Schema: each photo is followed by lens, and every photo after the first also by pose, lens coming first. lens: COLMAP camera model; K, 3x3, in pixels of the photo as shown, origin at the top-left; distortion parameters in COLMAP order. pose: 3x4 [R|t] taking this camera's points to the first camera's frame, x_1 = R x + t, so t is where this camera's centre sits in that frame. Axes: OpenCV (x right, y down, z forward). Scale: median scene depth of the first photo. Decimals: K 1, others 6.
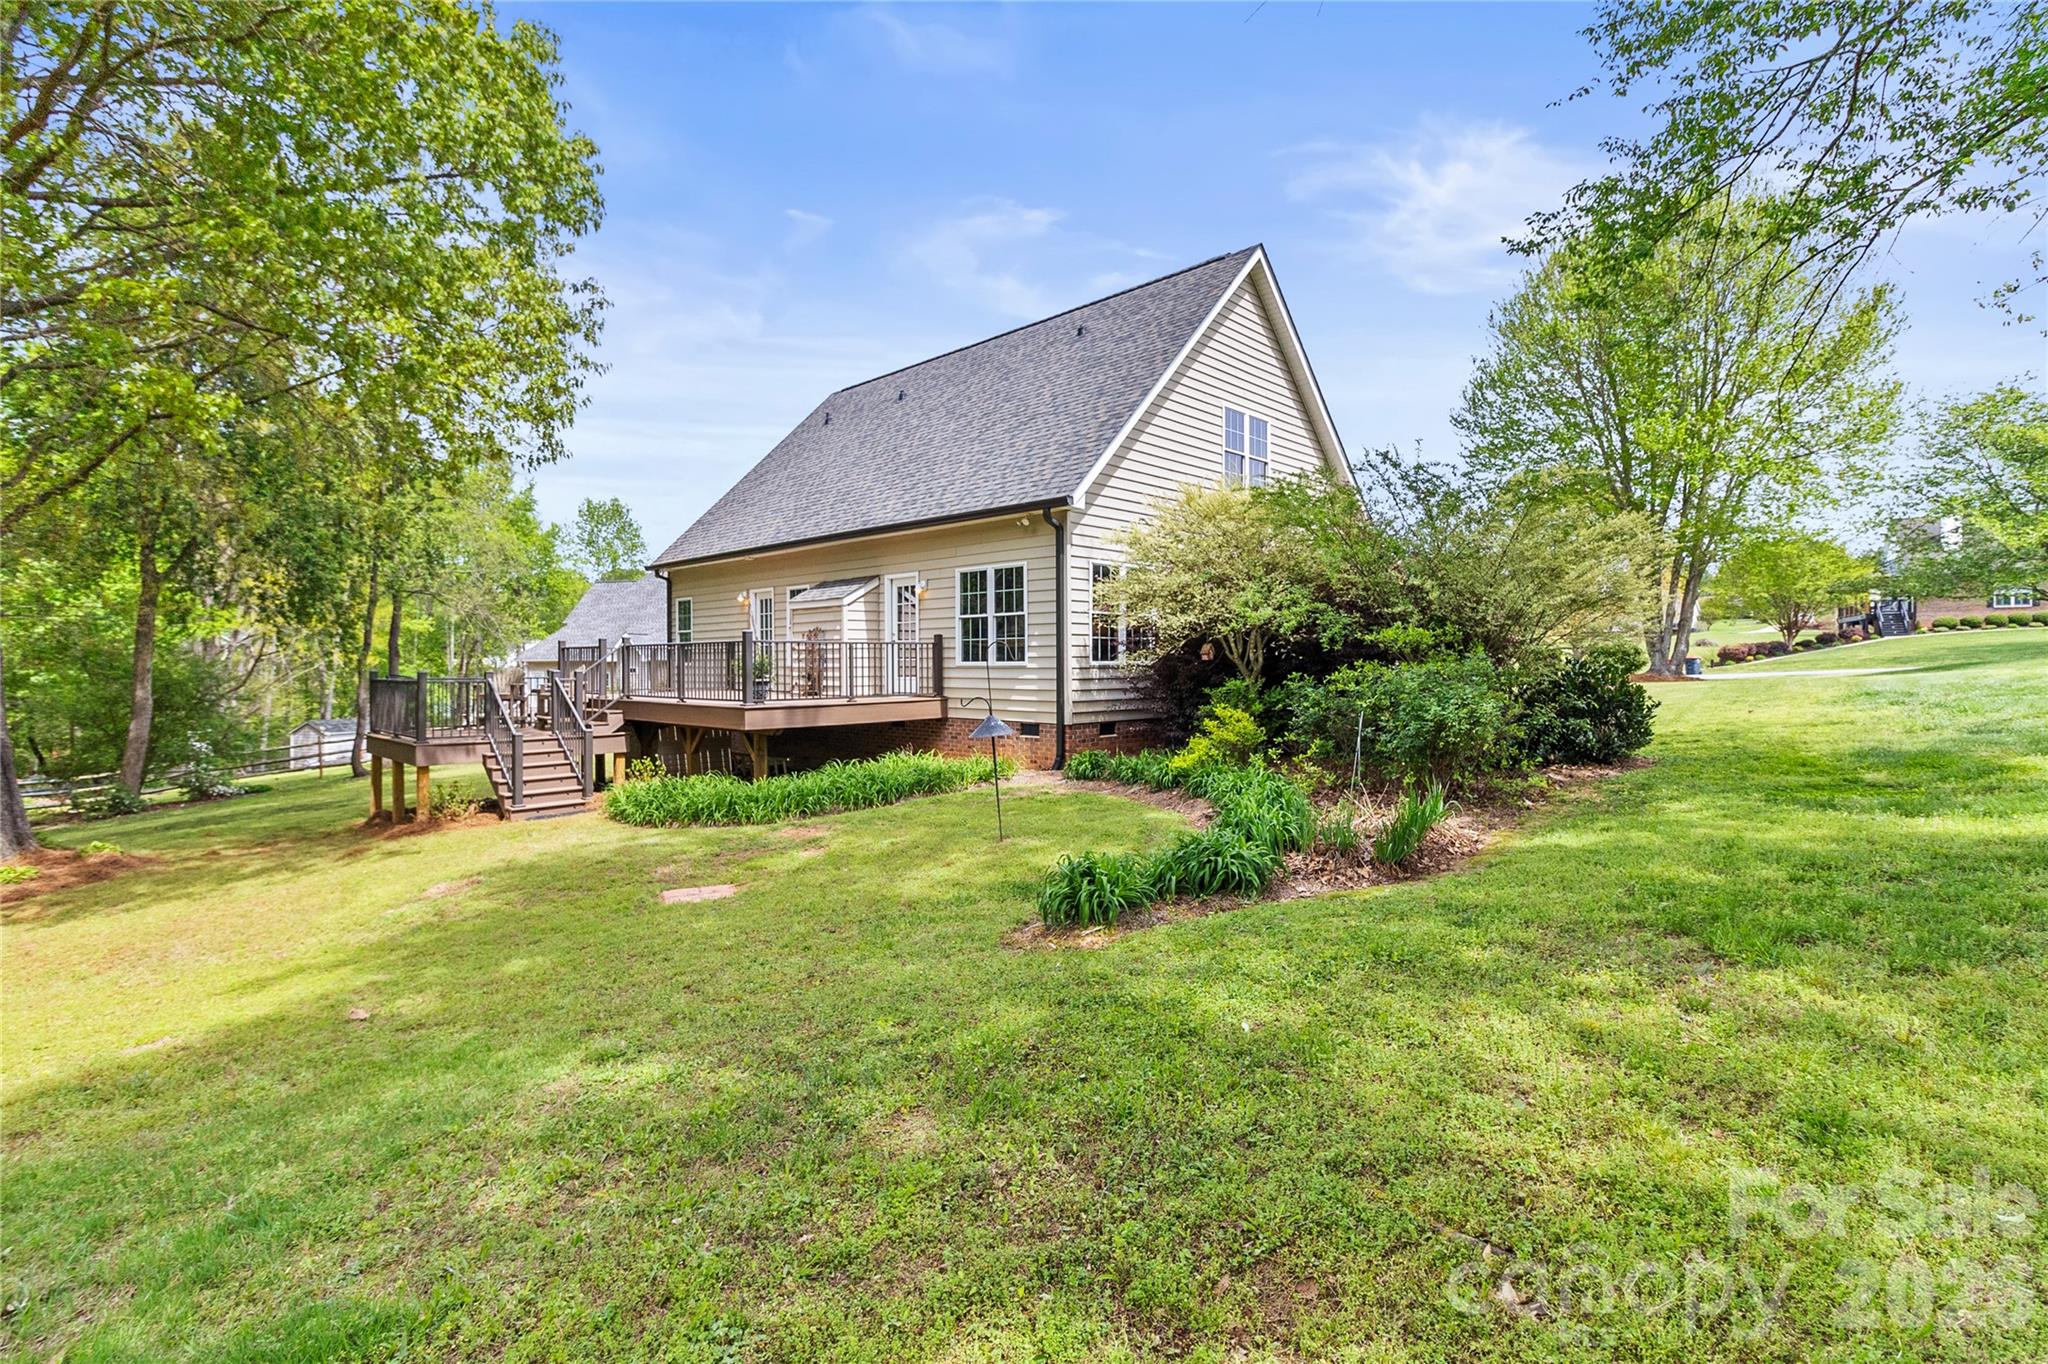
lens RADIAL K [[949.8, 0, 1021.1], [0, 949.8, 665.2], [0, 0, 1]] dist [-0.002362, -0.000079]
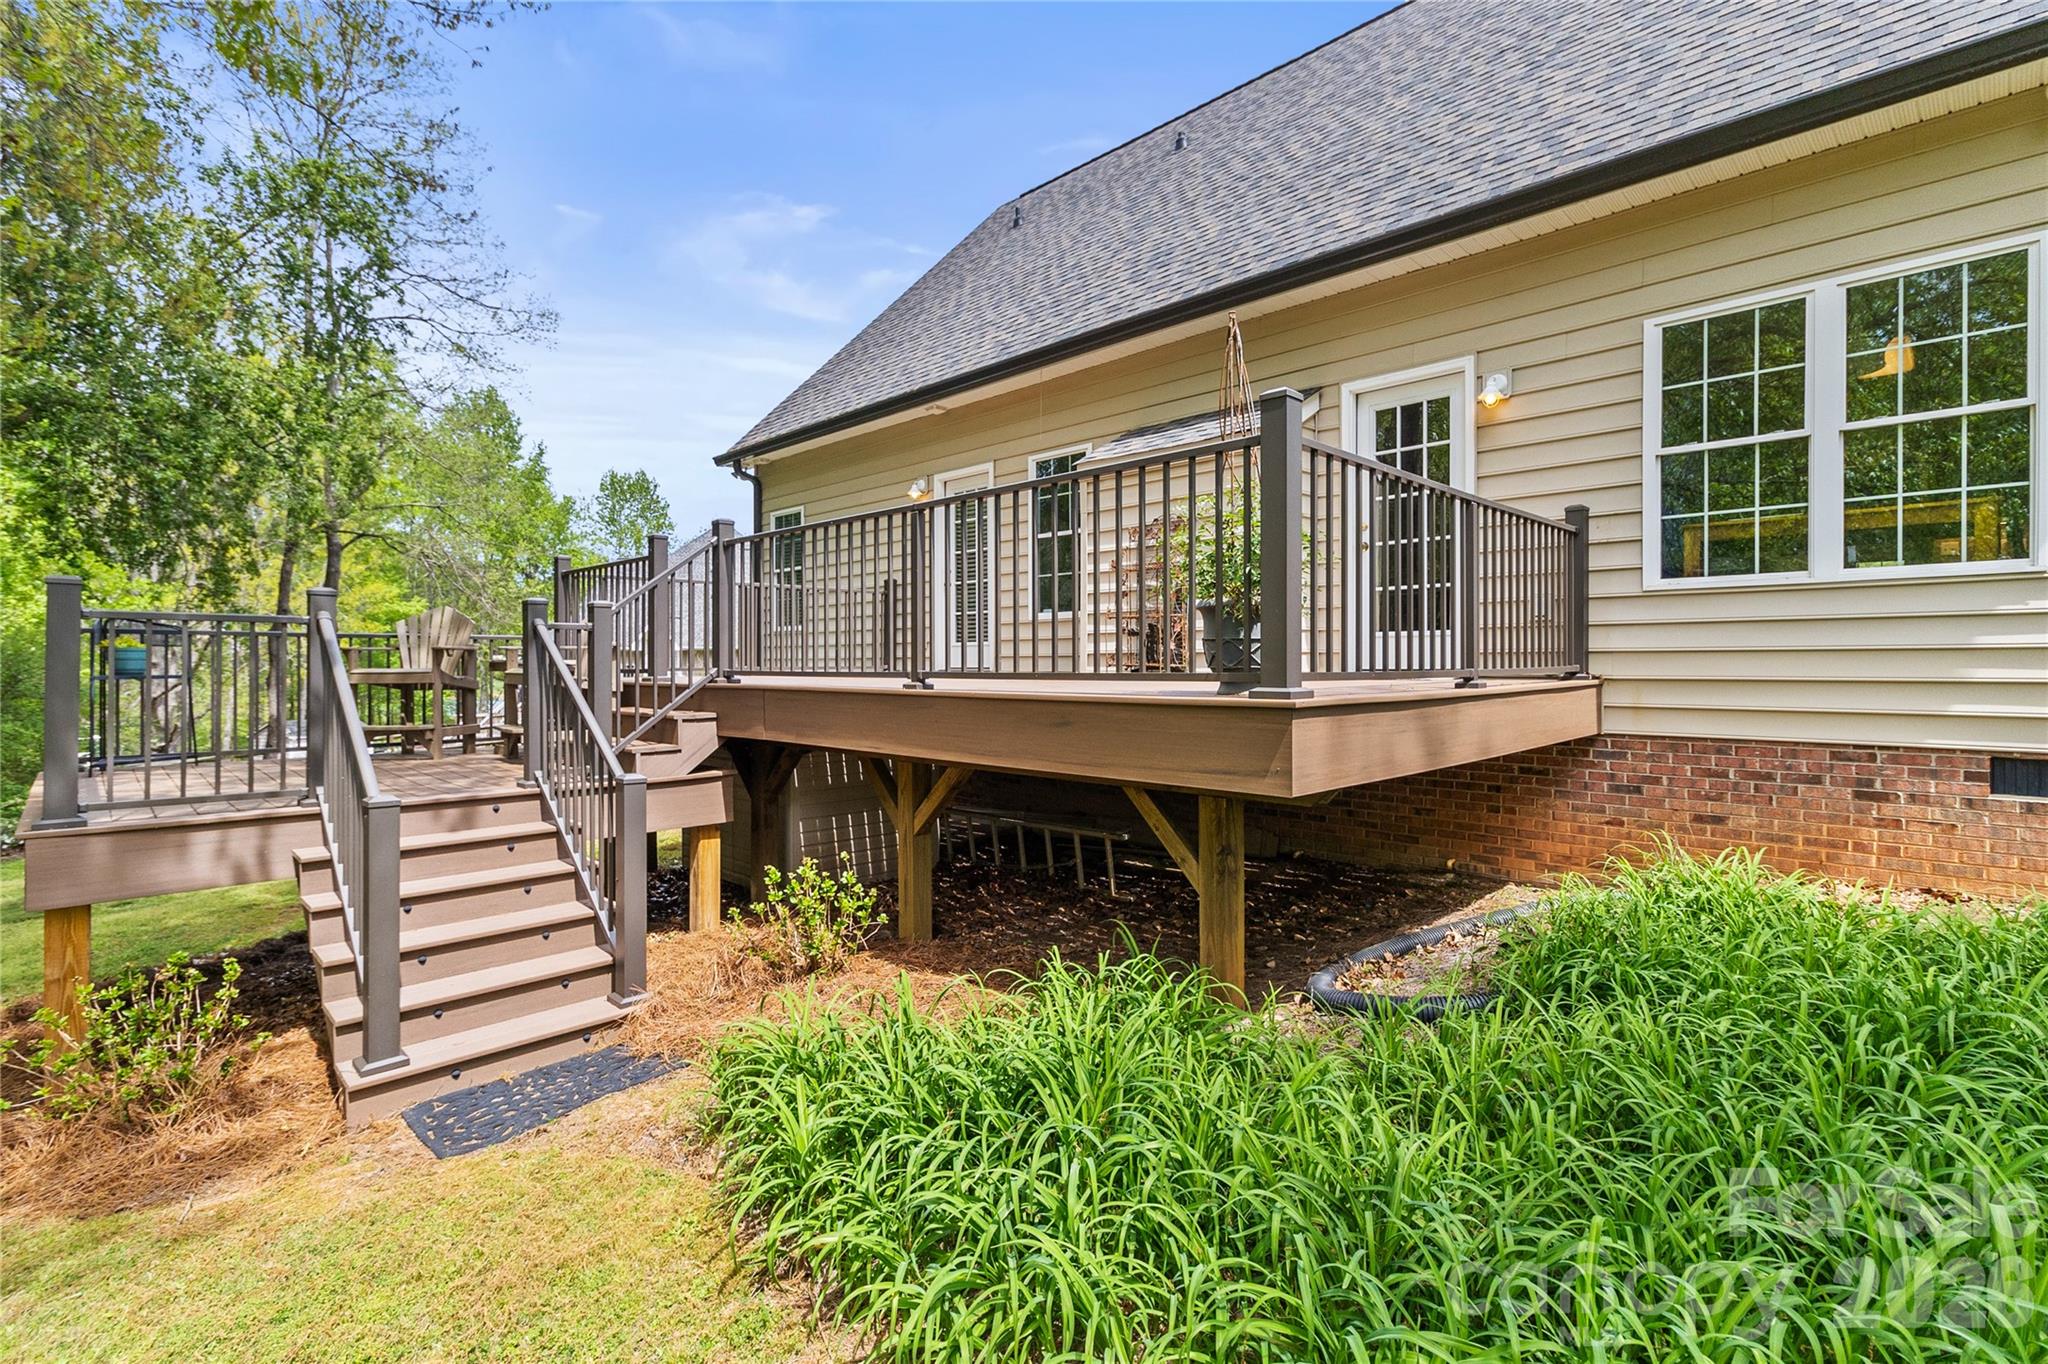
lens RADIAL K [[949.8, 0, 1021.1], [0, 949.8, 665.2], [0, 0, 1]] dist [-0.002362, -0.000079]
pose [[0.999871, 0.000855, -0.016011, -0.294758], [-0.000931, 0.999989, -0.004688, 0.030507], [0.016007, 0.004702, 0.999861, 0.629925]]
